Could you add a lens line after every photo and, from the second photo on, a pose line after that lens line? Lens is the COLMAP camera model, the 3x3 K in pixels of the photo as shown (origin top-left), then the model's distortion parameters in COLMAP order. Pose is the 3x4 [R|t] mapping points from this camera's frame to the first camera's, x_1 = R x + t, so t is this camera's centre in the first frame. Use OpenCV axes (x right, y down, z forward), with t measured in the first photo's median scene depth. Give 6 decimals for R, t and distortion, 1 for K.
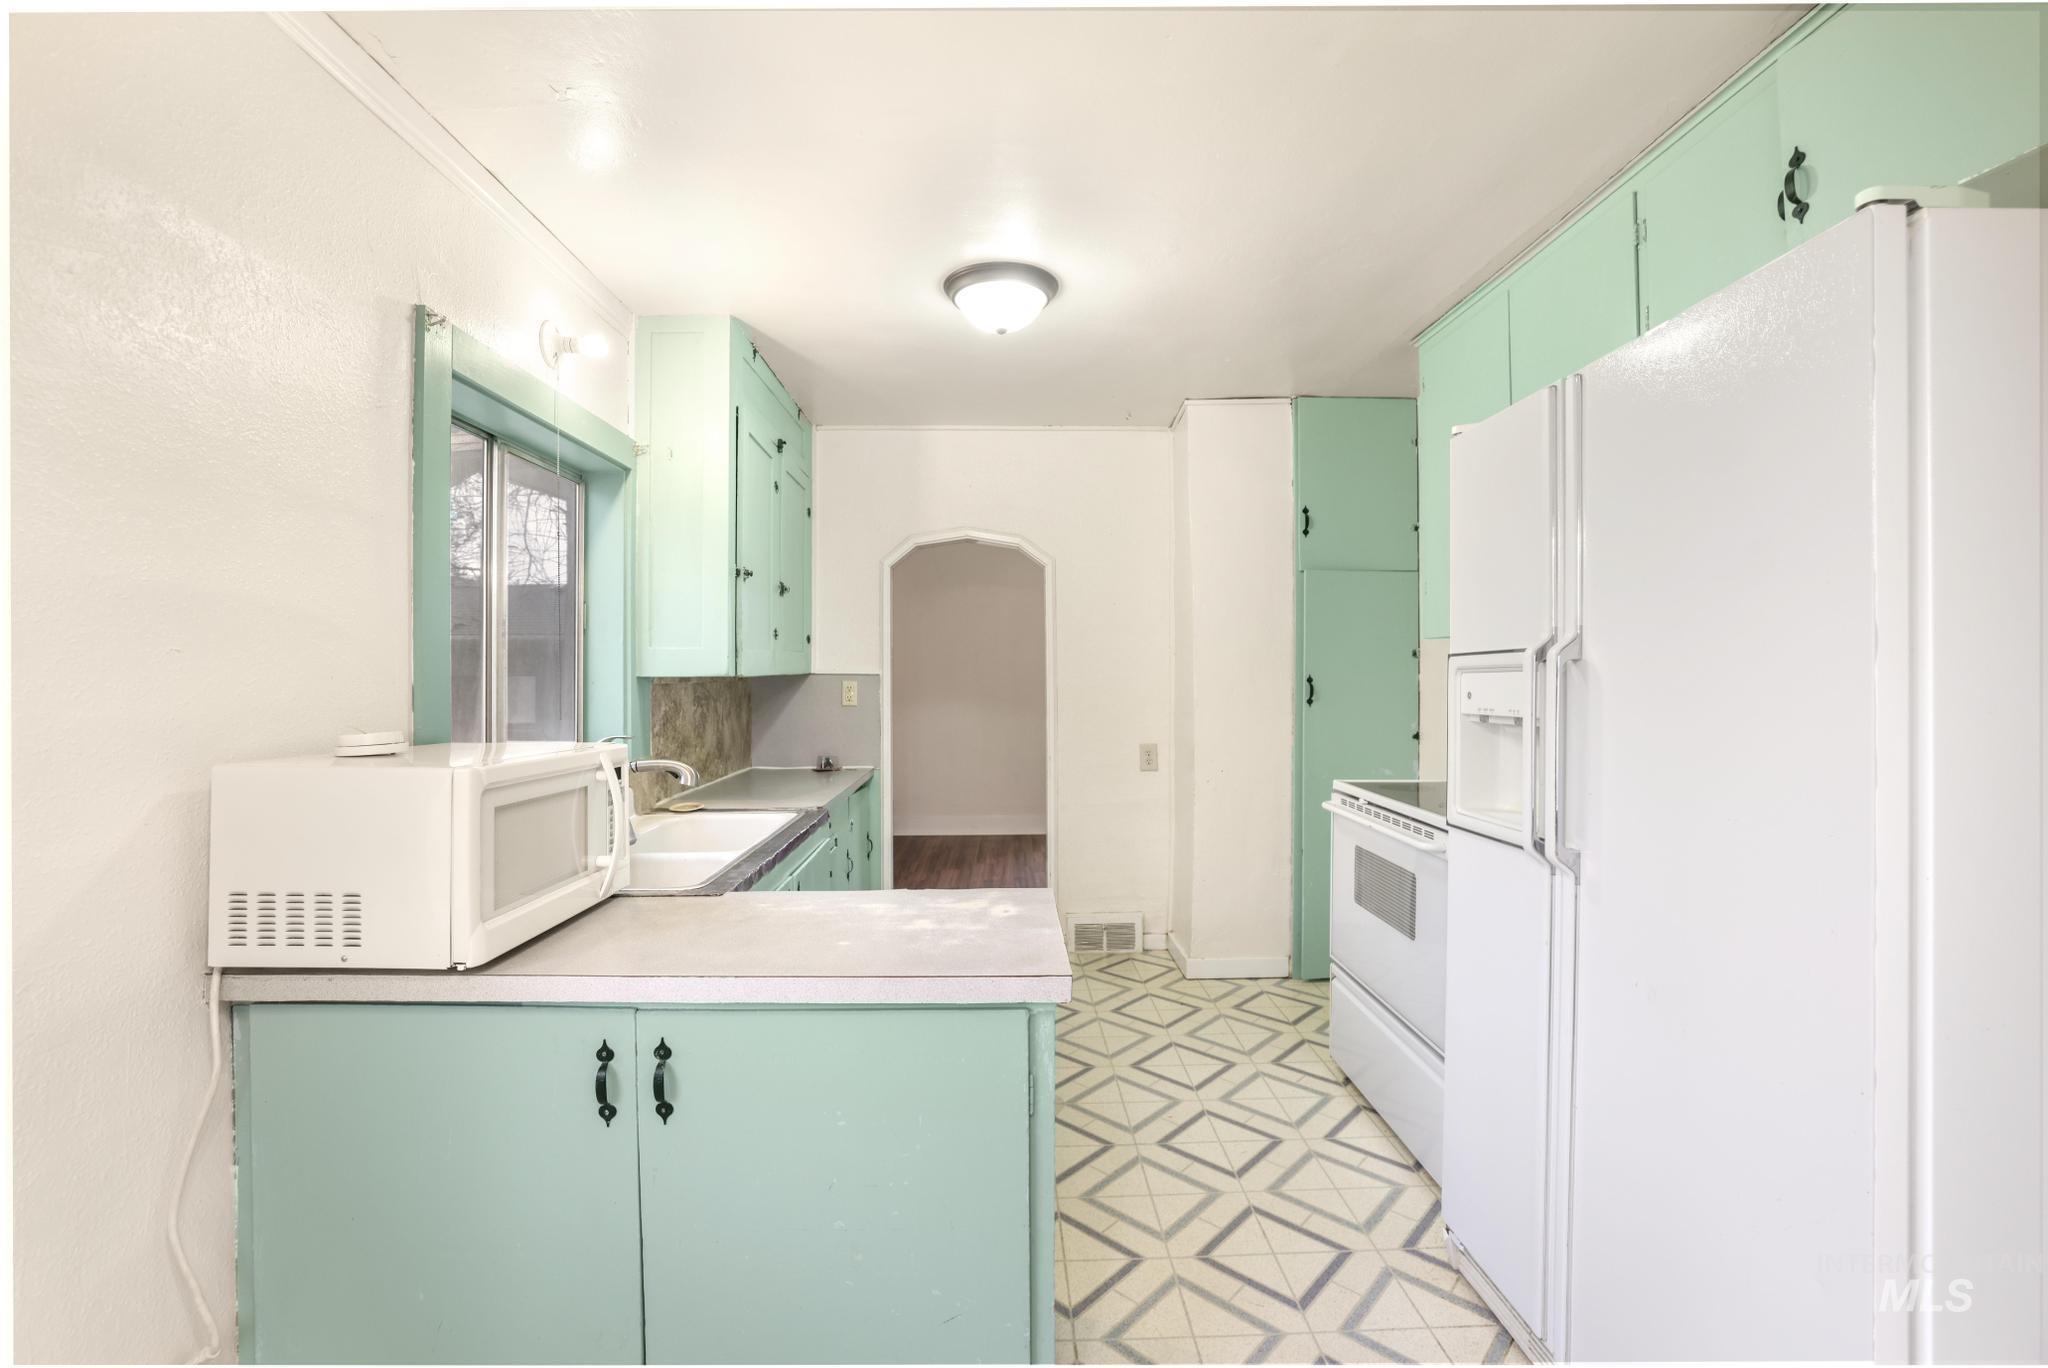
lens RADIAL K [[880.0, 0, 1020.7], [0, 880.0, 675.1], [0, 0, 1]] dist [-0.042683, 0.014293]
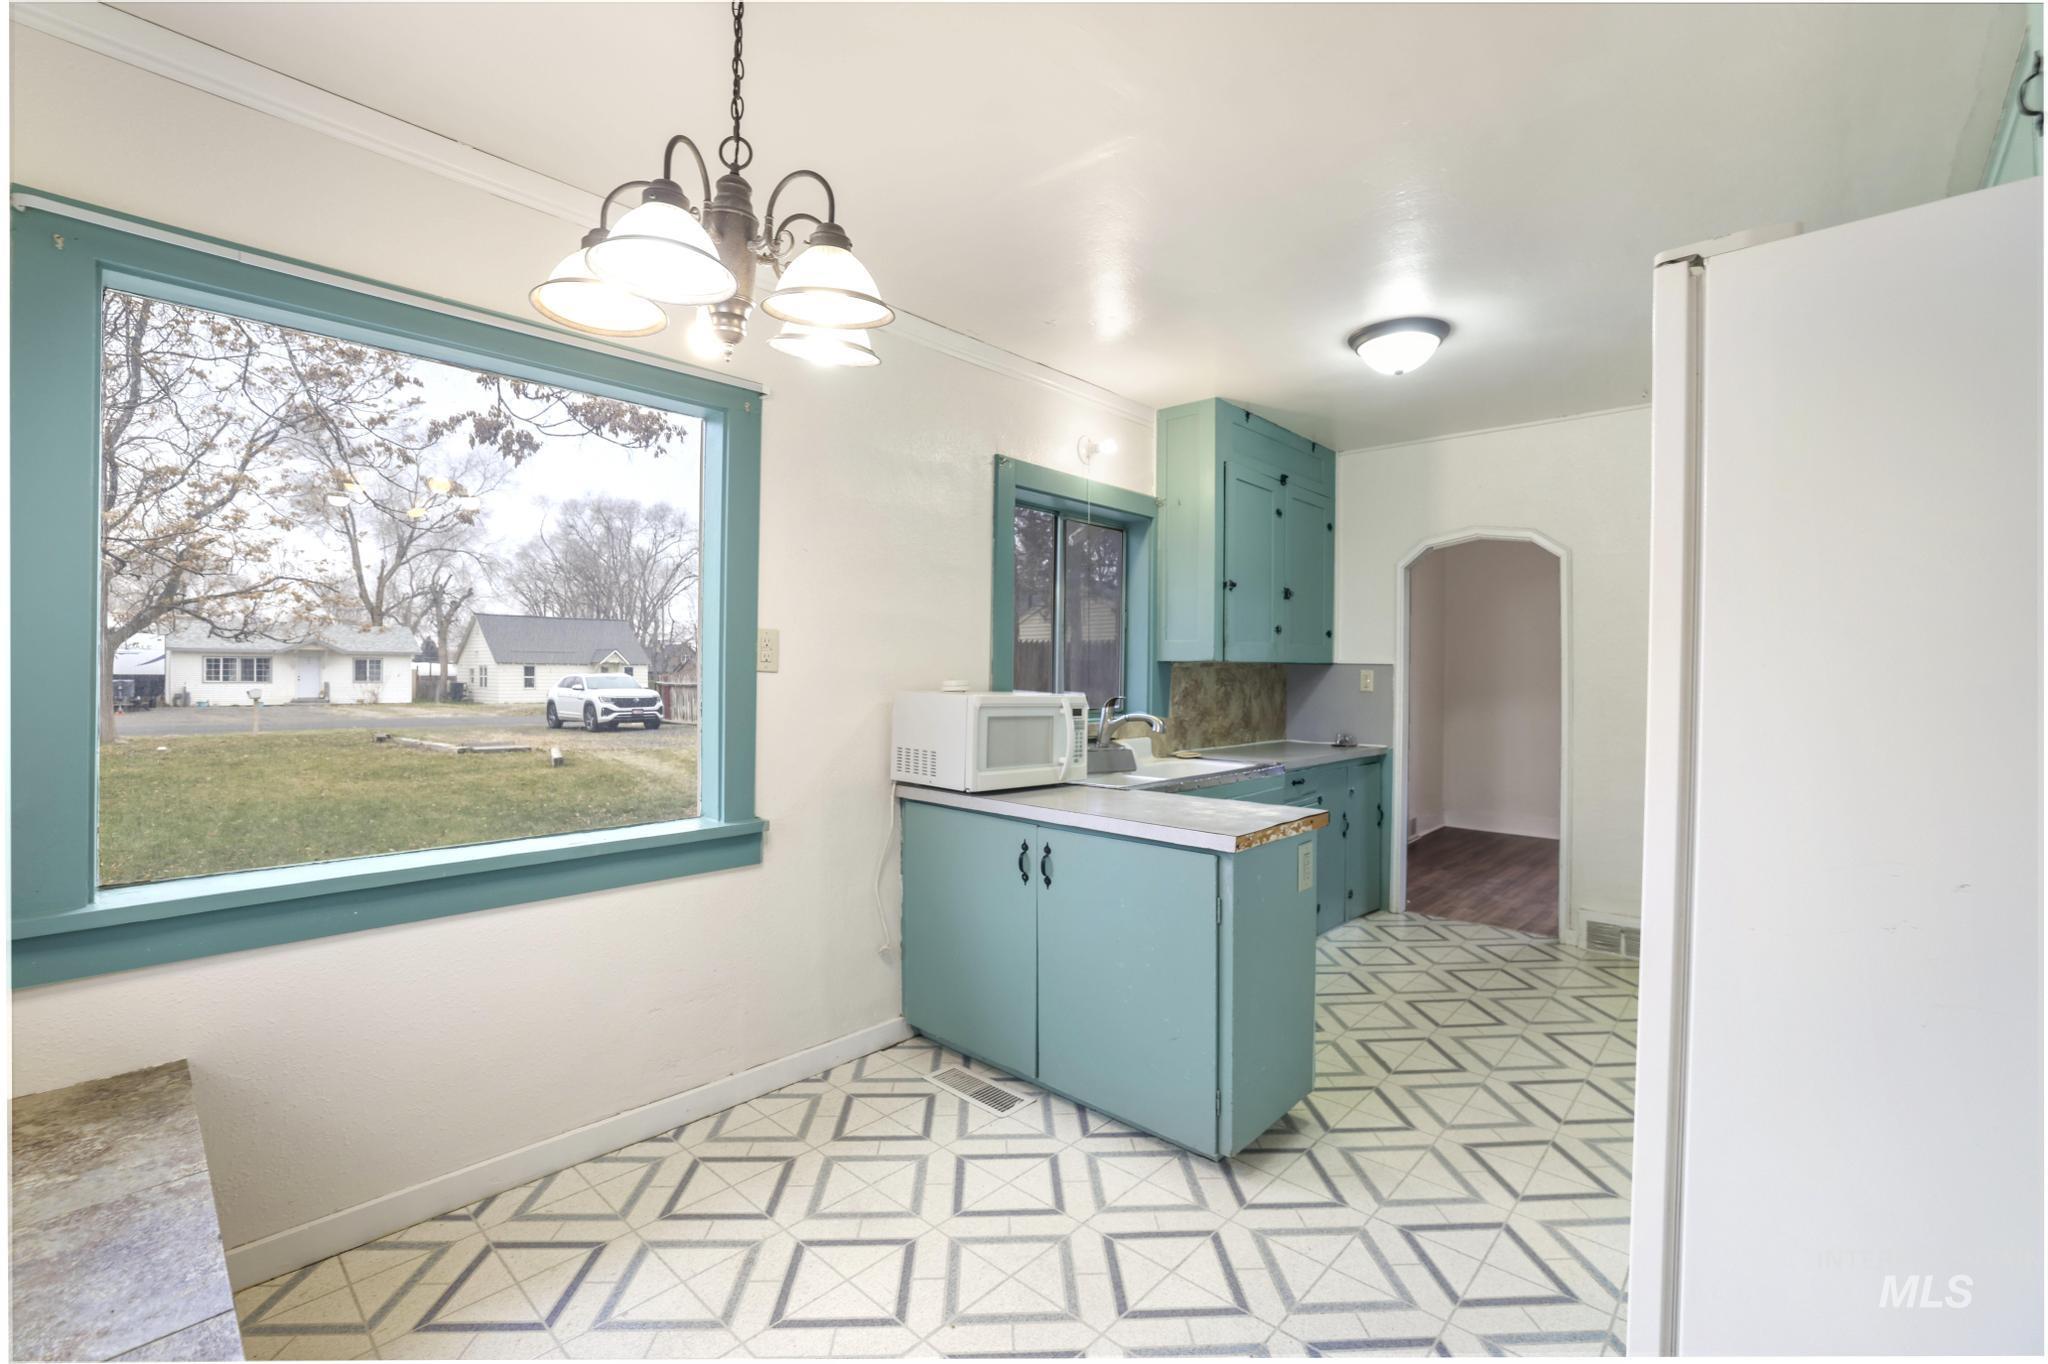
lens RADIAL K [[880.0, 0, 1023.3], [0, 880.0, 679.0], [0, 0, 1]] dist [-0.042683, 0.014293]
pose [[0.718048, 0.016304, -0.695803, 0.397300], [-0.013878, 0.999862, 0.009106, 0.020419], [0.695855, 0.003118, 0.718175, -0.186971]]
